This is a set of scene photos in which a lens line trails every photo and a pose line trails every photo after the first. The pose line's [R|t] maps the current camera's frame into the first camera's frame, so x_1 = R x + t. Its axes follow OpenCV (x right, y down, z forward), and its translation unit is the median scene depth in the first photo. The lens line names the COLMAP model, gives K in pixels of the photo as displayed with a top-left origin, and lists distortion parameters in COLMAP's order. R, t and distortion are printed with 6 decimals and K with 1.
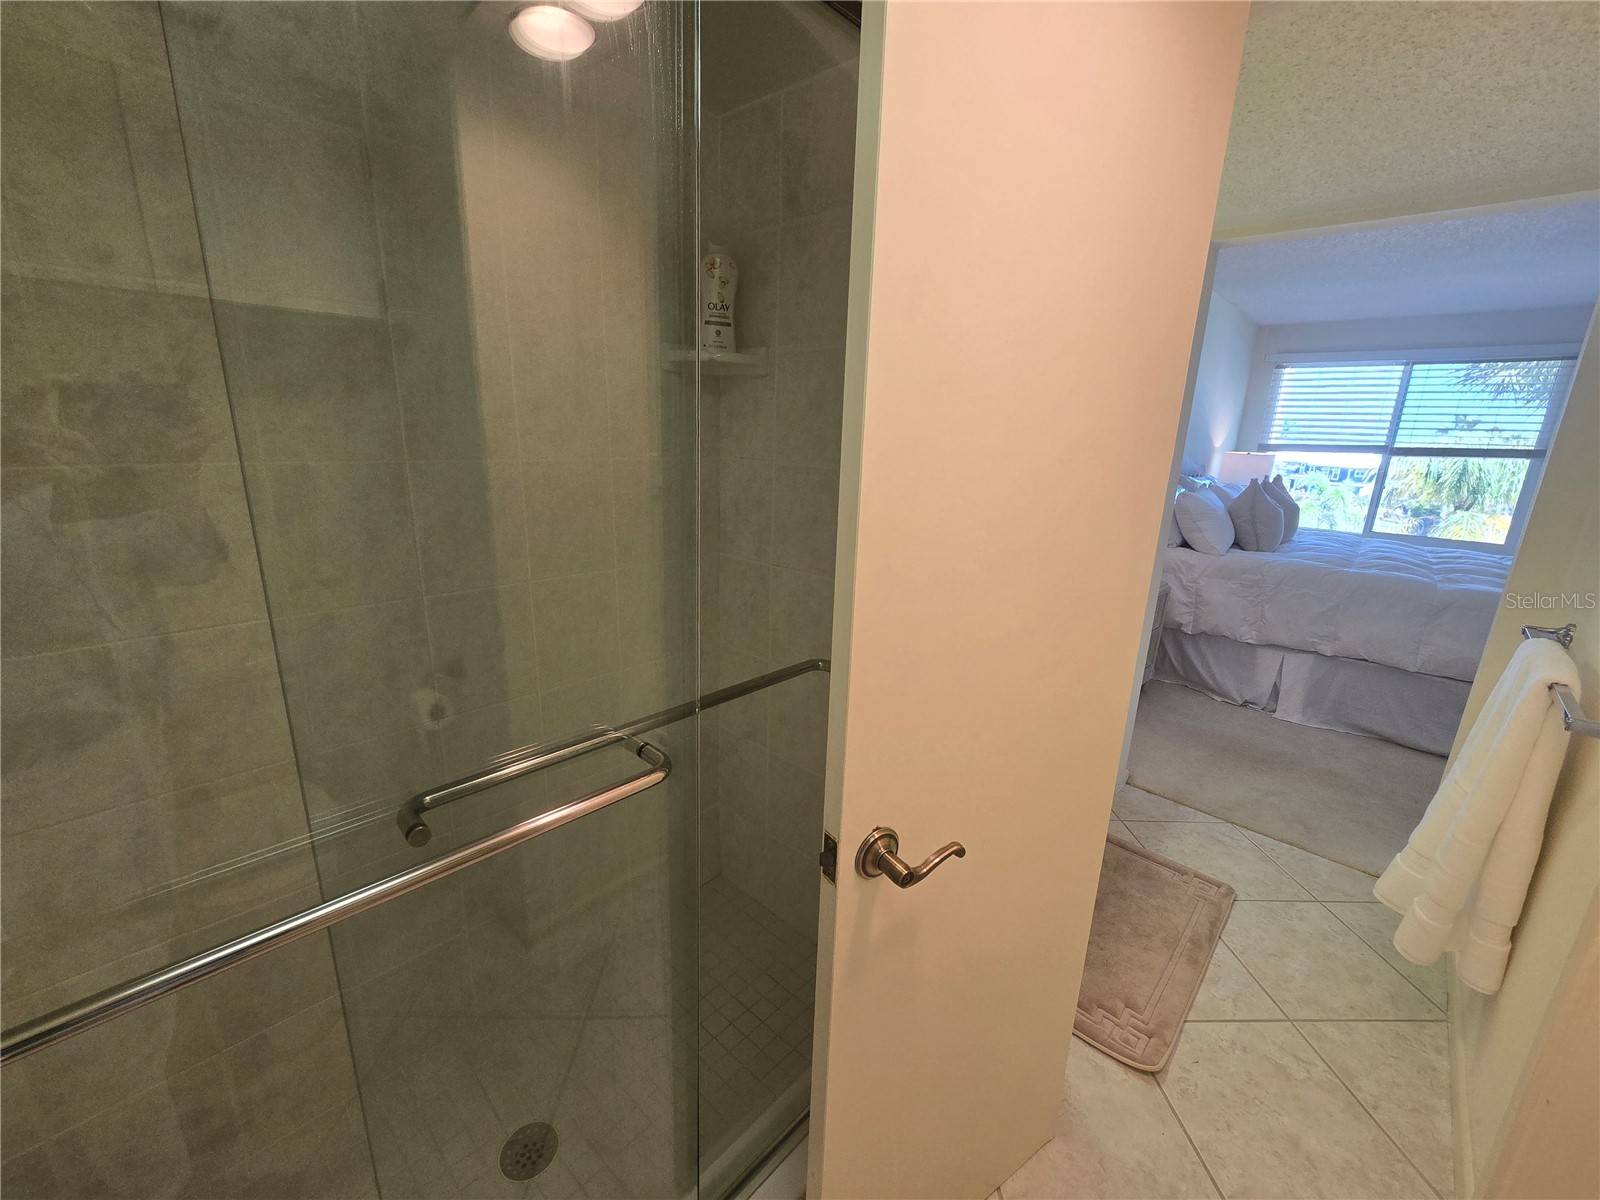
lens RADIAL K [[651.7, 0, 805.2], [0, 651.7, 603.5], [0, 0, 1]] dist [-0.001609, 0.000874]
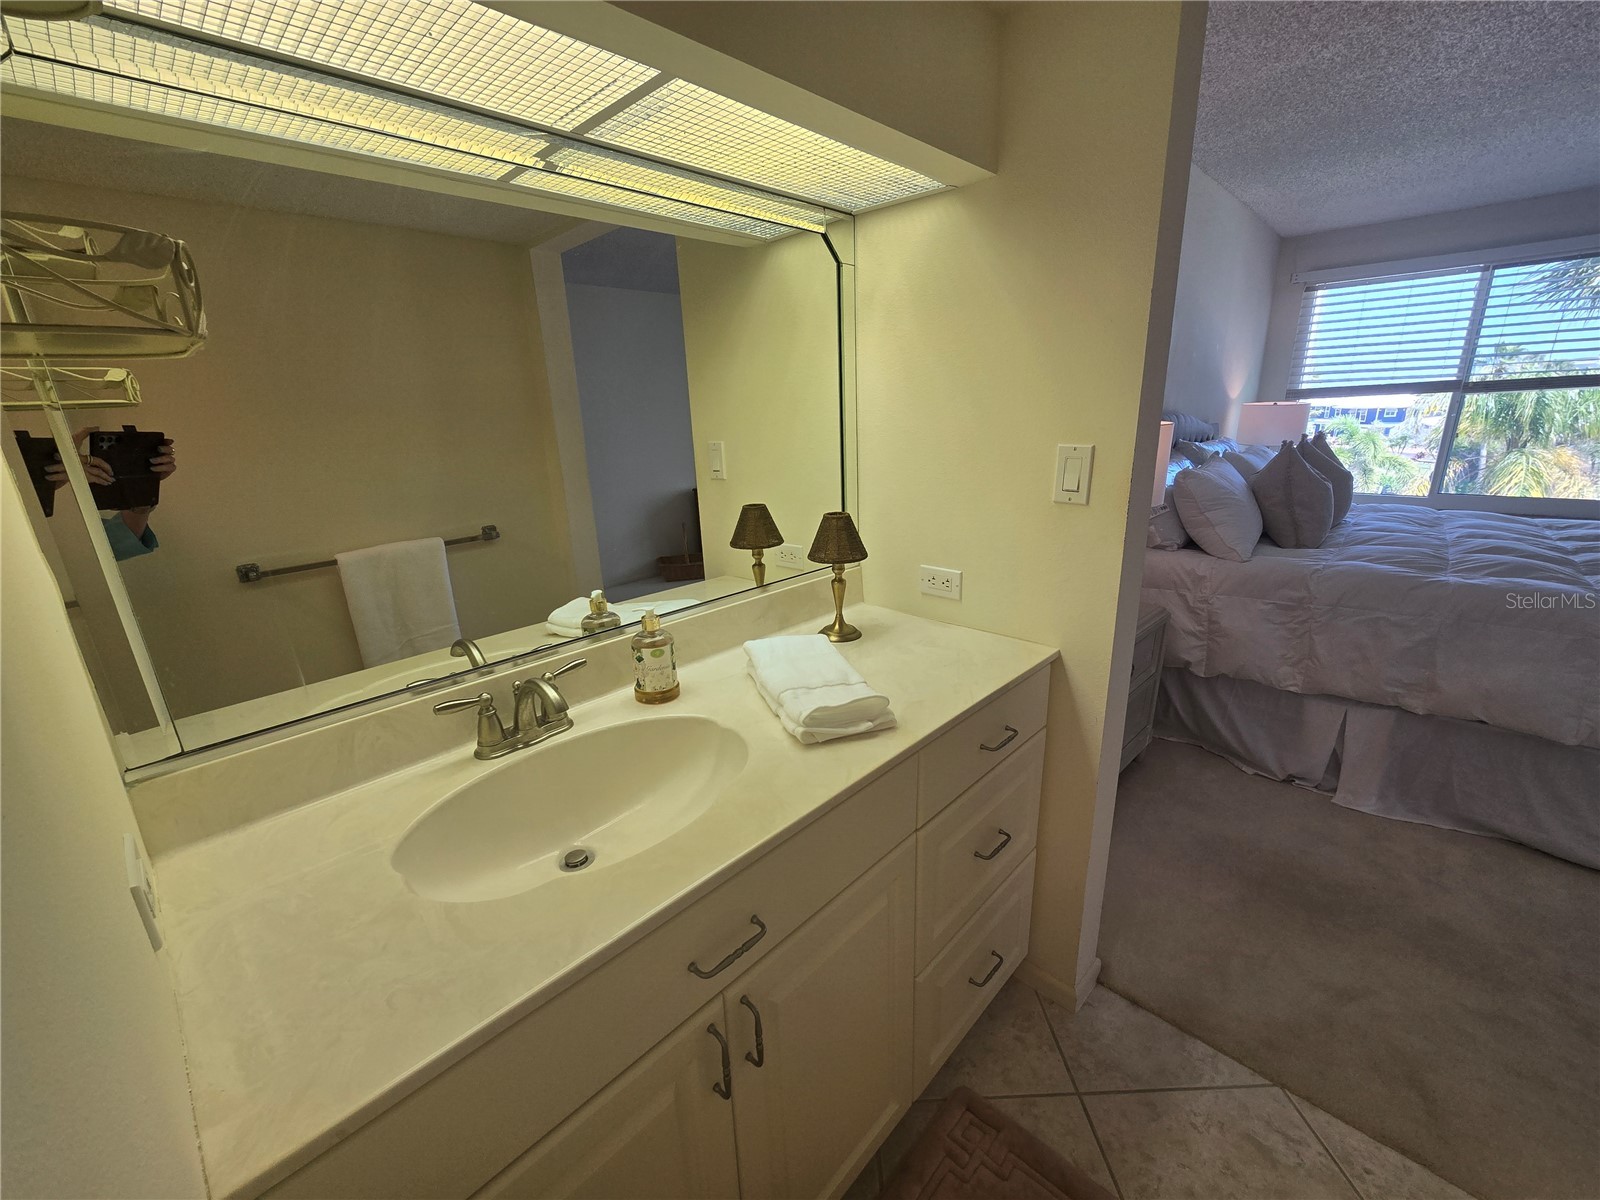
lens RADIAL K [[651.7, 0, 802.4], [0, 651.7, 606.2], [0, 0, 1]] dist [-0.001609, 0.000874]
pose [[0.997549, -0.062124, -0.032204, 0.183406], [0.063162, 0.997481, 0.032285, -0.071279], [0.030117, -0.034239, 0.998960, 0.283313]]
